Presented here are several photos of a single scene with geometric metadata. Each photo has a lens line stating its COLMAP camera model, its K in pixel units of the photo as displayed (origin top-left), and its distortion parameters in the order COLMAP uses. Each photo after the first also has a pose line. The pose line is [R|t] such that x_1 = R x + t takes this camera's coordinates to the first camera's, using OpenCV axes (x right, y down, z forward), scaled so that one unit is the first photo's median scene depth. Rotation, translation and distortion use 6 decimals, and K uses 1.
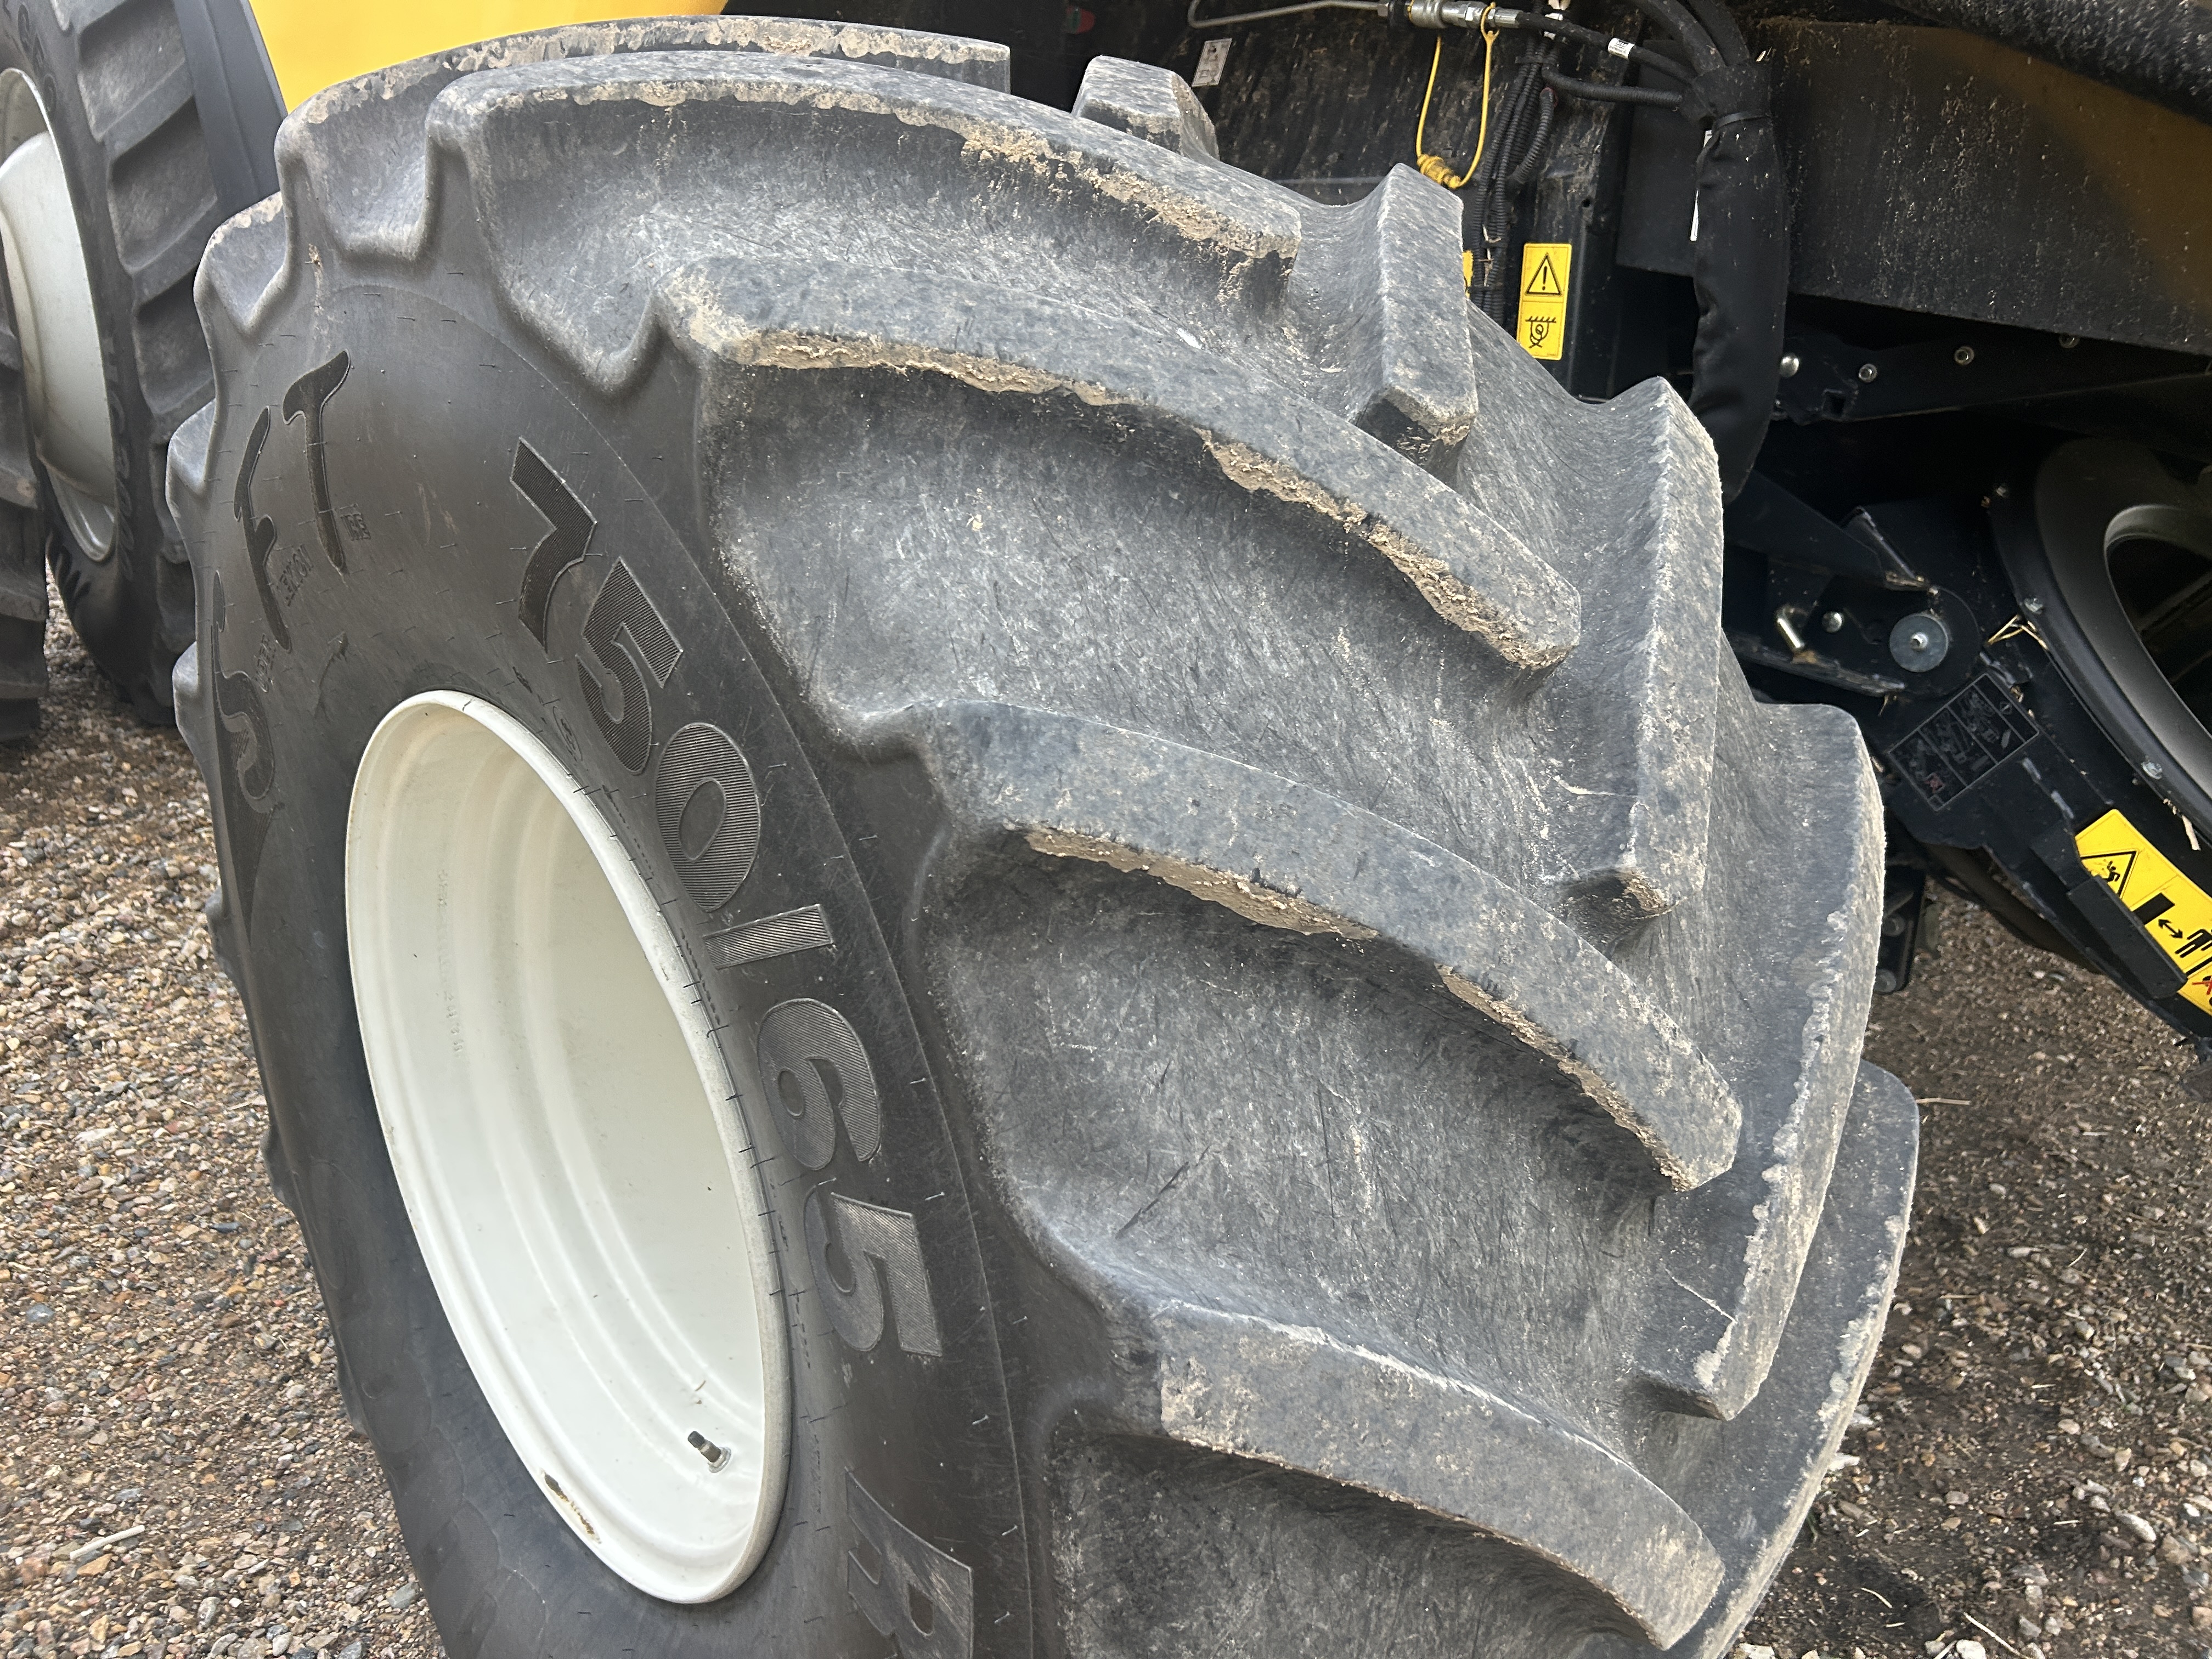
lens RADIAL K [[1627.9, 0, 1118.3], [0, 1627.9, 843.6], [0, 0, 1]] dist [0.020032, -0.000733]
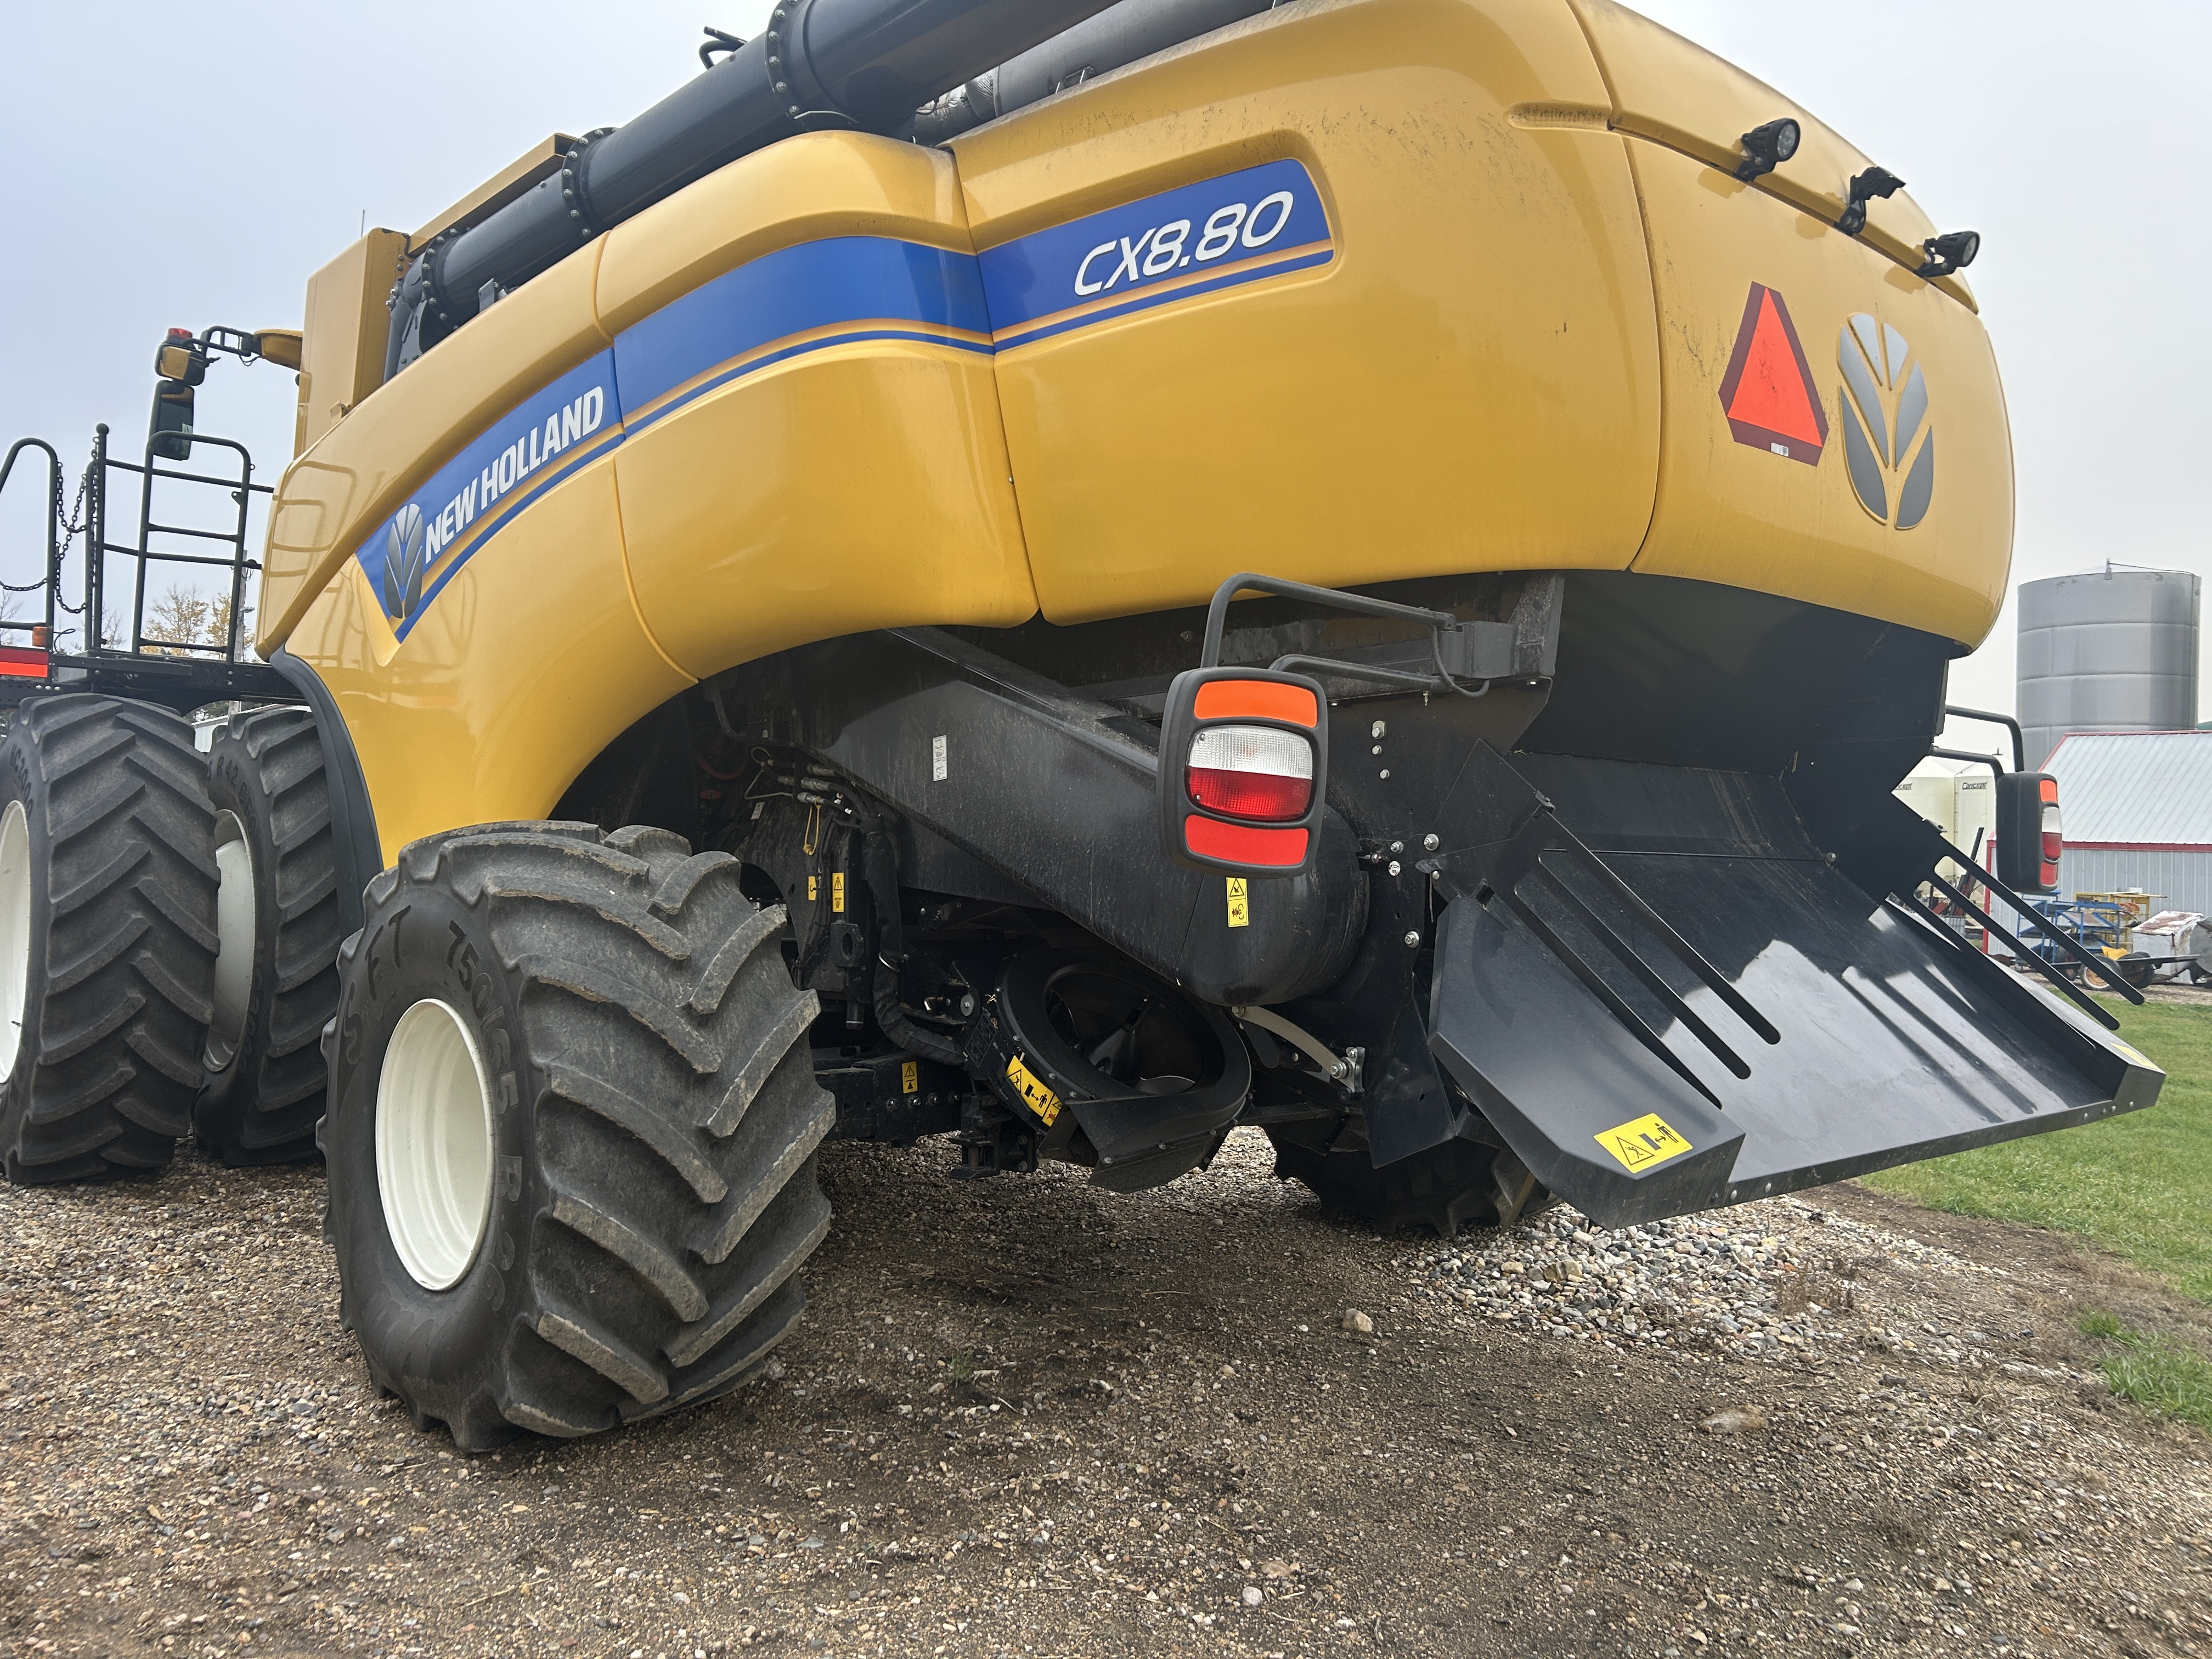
lens RADIAL K [[1627.9, 0, 1118.3], [0, 1627.9, 843.6], [0, 0, 1]] dist [0.020032, -0.000733]
pose [[0.999611, -0.021702, 0.017499, 1.318441], [0.026668, 0.927339, -0.373271, 1.223608], [-0.008127, 0.373592, 0.927557, -3.076025]]
